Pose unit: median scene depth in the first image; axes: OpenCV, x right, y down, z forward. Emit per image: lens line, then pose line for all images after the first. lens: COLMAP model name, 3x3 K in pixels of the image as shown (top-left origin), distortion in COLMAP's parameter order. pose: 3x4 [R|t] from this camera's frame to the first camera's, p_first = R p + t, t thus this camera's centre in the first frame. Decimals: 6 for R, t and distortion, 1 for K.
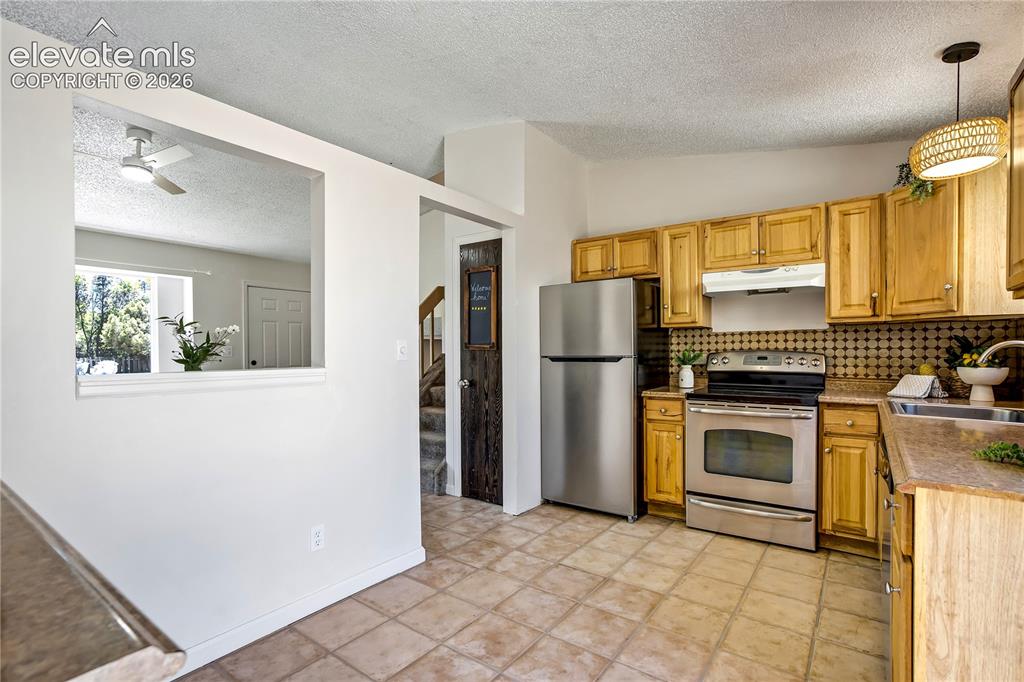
lens RADIAL K [[474.6, 0, 523.5], [0, 474.6, 355.9], [0, 0, 1]] dist [-0.016781, 0.000579]
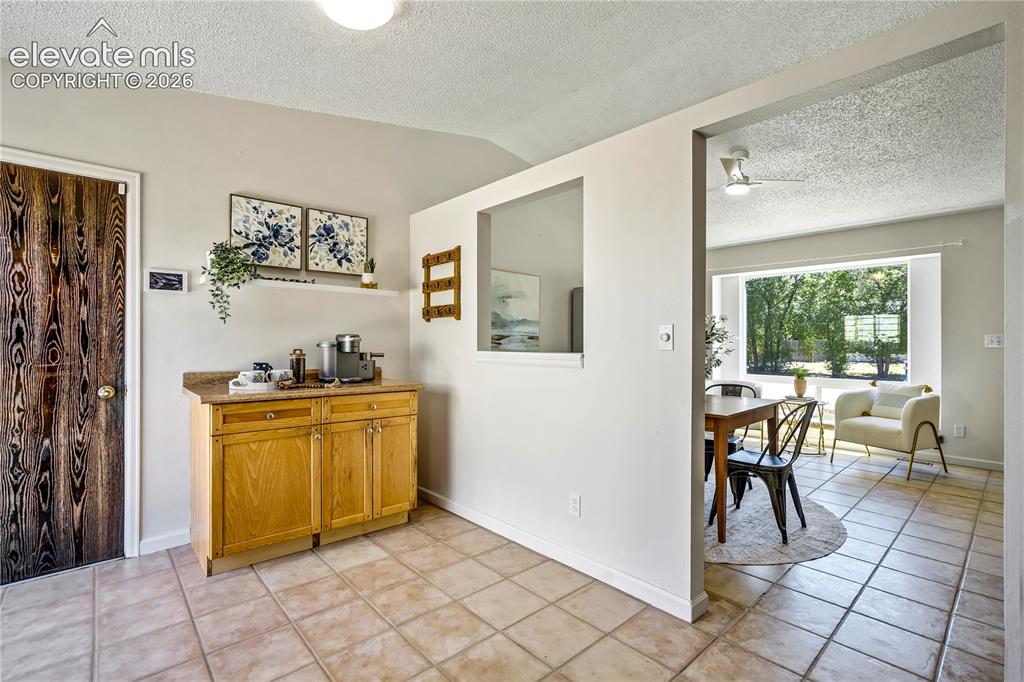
lens RADIAL K [[474.6, 0, 523.5], [0, 474.6, 355.9], [0, 0, 1]] dist [-0.016781, 0.000579]
pose [[-0.196378, 0.030125, -0.980065, 0.486727], [-0.013077, 0.999359, 0.033338, -0.005967], [0.980441, 0.019364, -0.195859, 0.770068]]
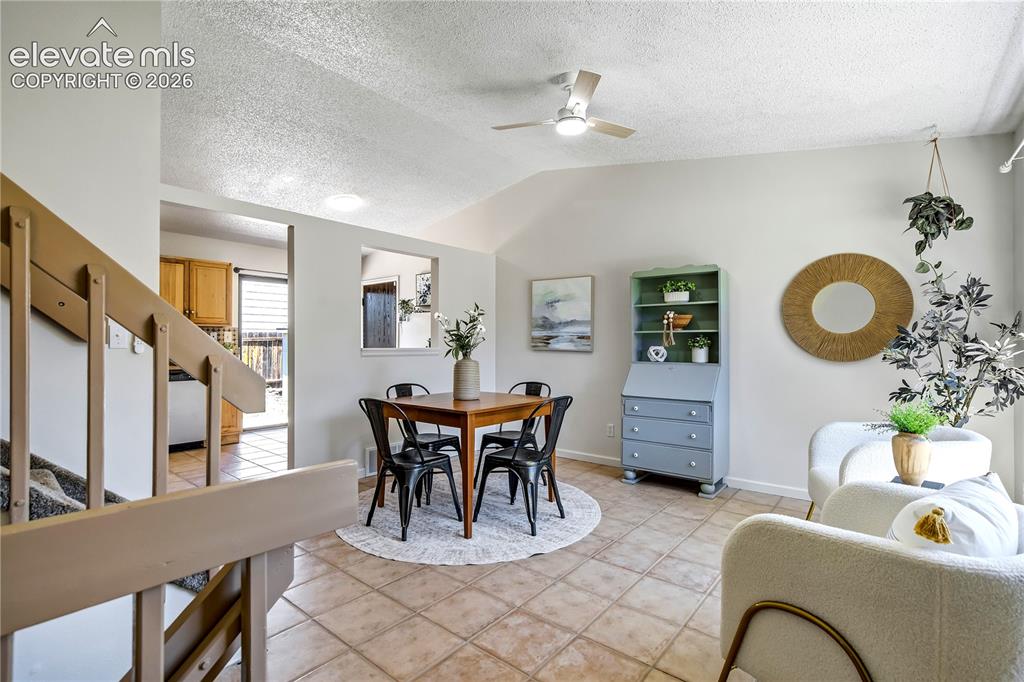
lens RADIAL K [[471.4, 0, 512.7], [0, 471.4, 343.7], [0, 0, 1]] dist [-0.039314, 0.020926]
pose [[-0.996689, 0.001480, 0.081300, -0.863057], [0.002443, 0.999928, 0.011737, -0.012063], [-0.081277, 0.011897, -0.996621, 2.007781]]
